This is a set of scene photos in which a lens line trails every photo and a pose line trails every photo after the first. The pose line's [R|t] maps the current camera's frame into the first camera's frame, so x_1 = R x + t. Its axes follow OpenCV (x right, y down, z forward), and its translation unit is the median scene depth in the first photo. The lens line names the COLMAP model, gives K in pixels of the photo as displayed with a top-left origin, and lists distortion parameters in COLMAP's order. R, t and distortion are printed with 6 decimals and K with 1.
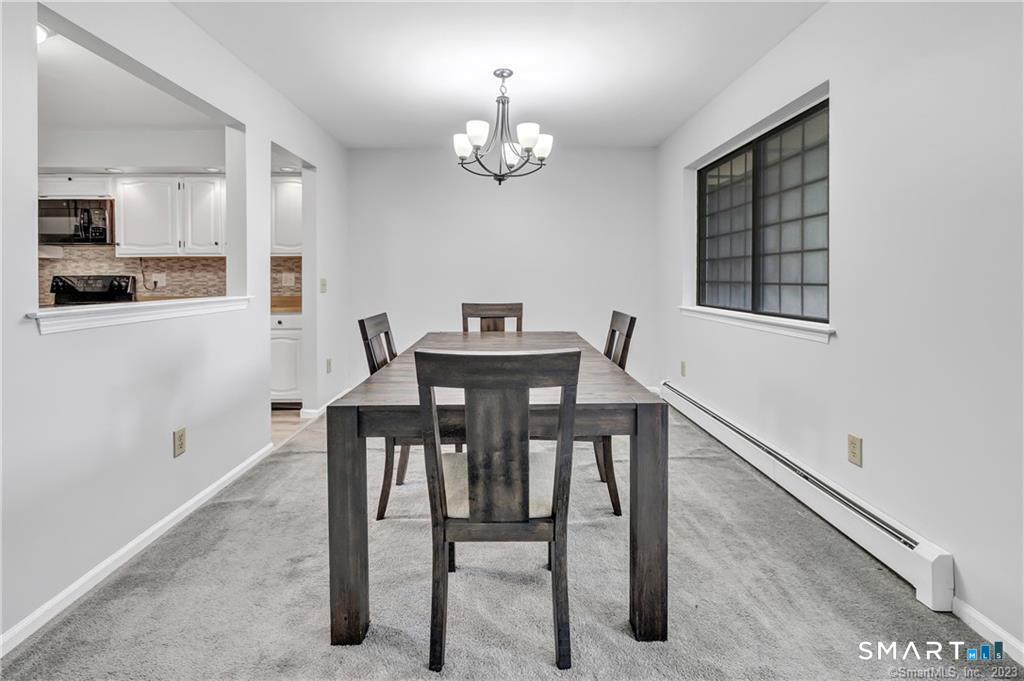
lens RADIAL K [[483.3, 0, 497.4], [0, 483.3, 277.4], [0, 0, 1]] dist [0.000587, -0.000145]
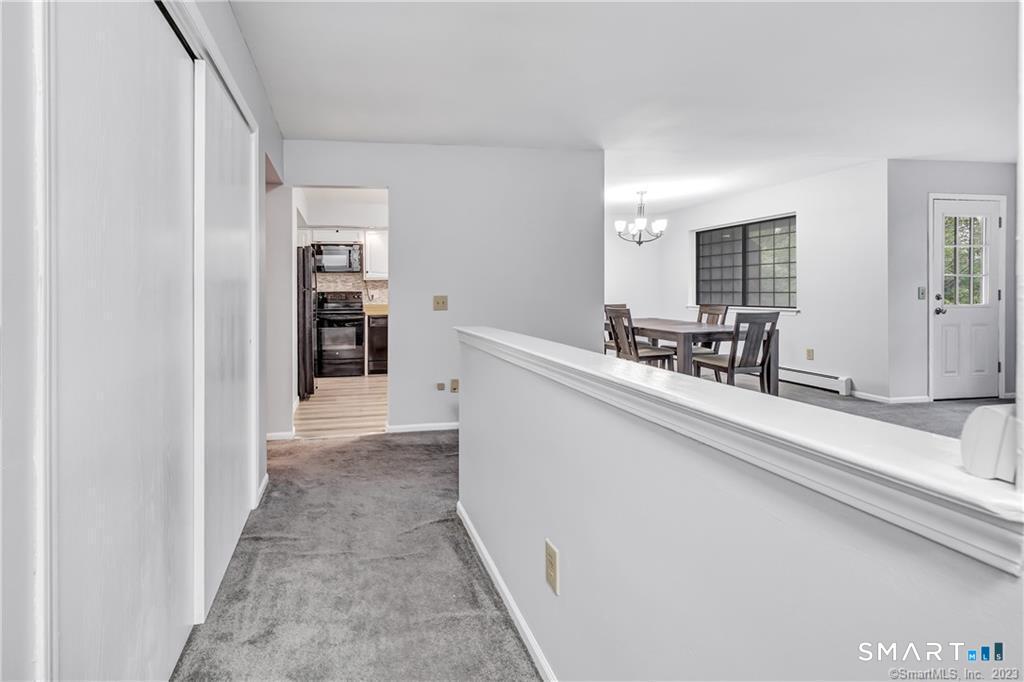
lens RADIAL K [[479.6, 0, 414.8], [0, 479.6, 296.4], [0, 0, 1]] dist [-0.000039, 0.000098]
pose [[0.988200, -0.010850, 0.152784, -1.250532], [0.008549, 0.999840, 0.015709, -0.015628], [-0.152930, -0.014218, 0.988135, -0.879462]]
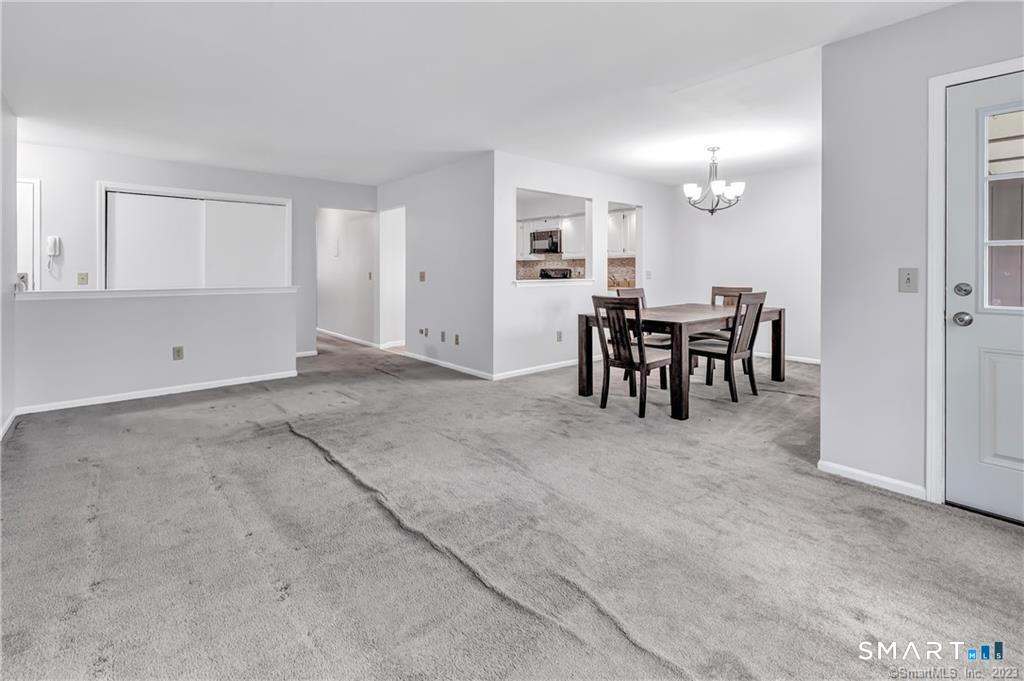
lens RADIAL K [[483.6, 0, 513.9], [0, 483.6, 270.6], [0, 0, 1]] dist [0.000425, 0.000122]
pose [[0.650020, 0.001561, -0.759915, 0.823170], [0.002999, 0.999985, 0.004620, -0.008819], [0.759911, -0.005282, 0.650006, -0.606302]]
